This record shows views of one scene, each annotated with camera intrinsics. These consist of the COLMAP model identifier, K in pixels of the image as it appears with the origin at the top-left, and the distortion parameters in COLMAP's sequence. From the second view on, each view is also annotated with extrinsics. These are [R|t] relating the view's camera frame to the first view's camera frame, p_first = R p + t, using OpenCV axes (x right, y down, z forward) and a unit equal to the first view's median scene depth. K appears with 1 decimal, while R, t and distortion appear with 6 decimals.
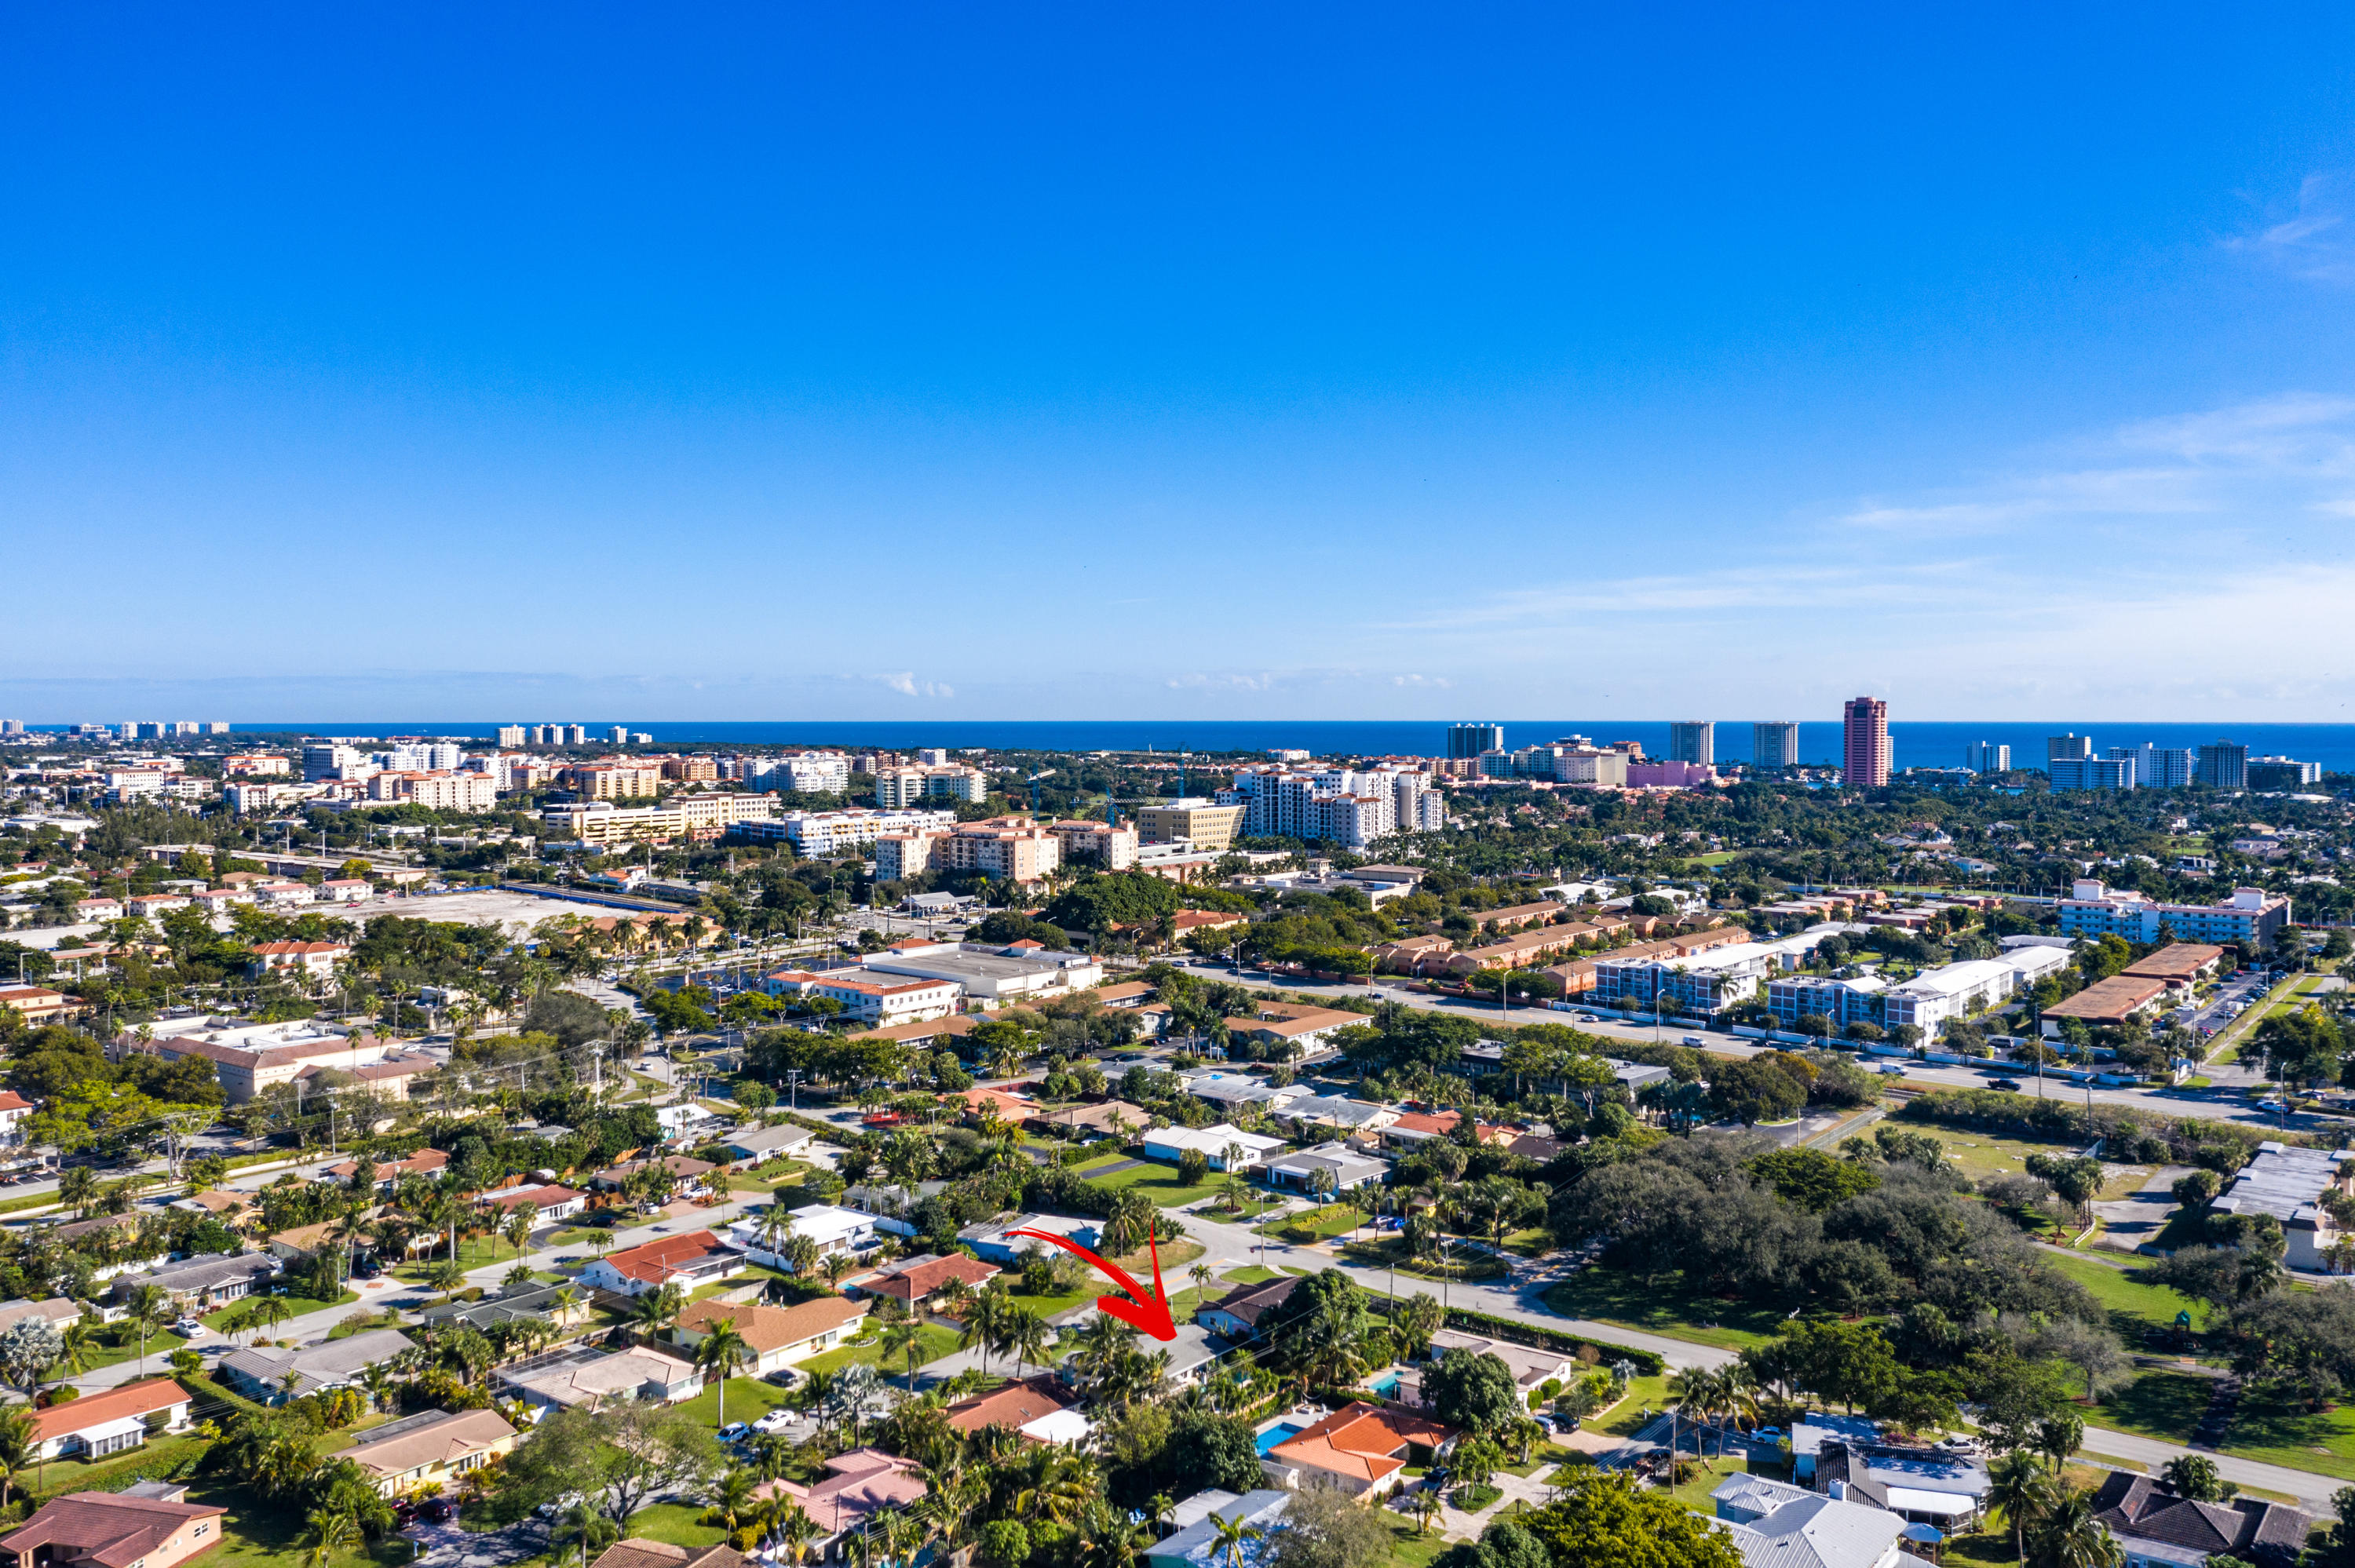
lens RADIAL K [[1906.0, 0, 1177.5], [0, 1906.0, 784.0], [0, 0, 1]] dist [-0.015719, 0.000125]
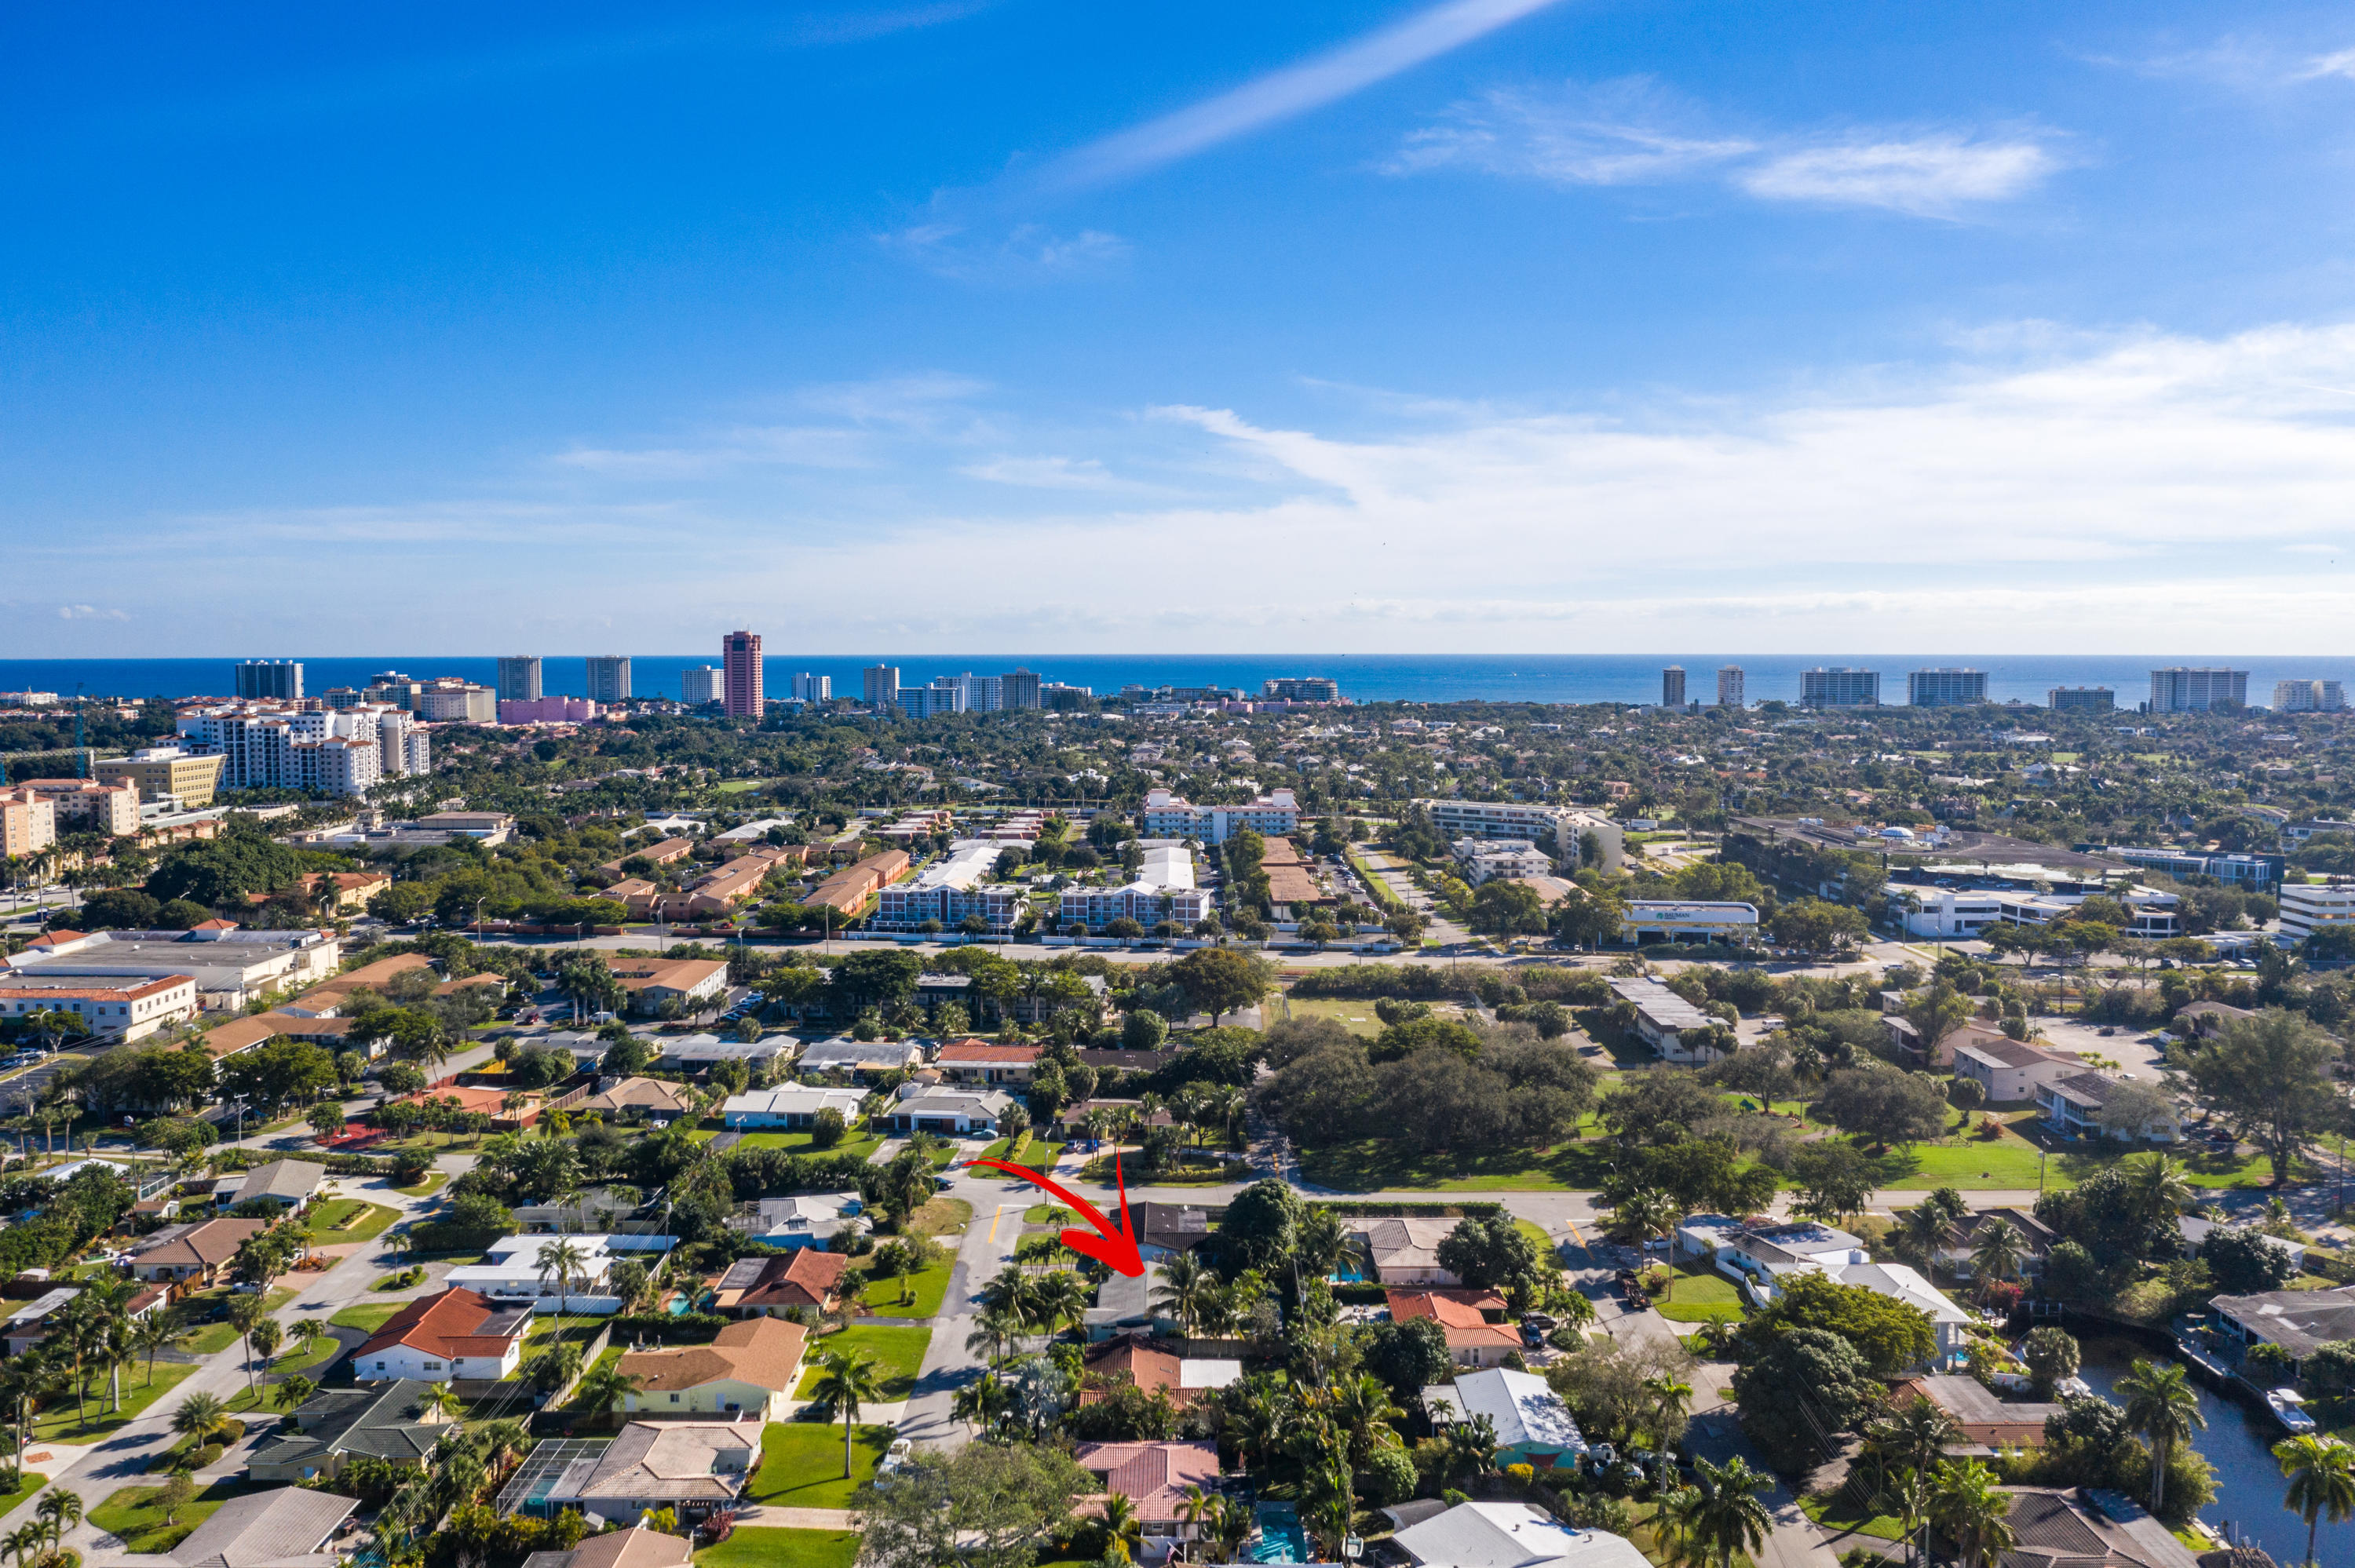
lens RADIAL K [[1895.1, 0, 1176.4], [0, 1895.1, 580.1], [0, 0, 1]] dist [-0.010726, 0.001784]
pose [[0.790850, 0.018878, 0.611718, -0.143379], [0.025925, 0.997594, -0.064303, -0.001326], [-0.611460, 0.066713, 0.788458, 0.046204]]
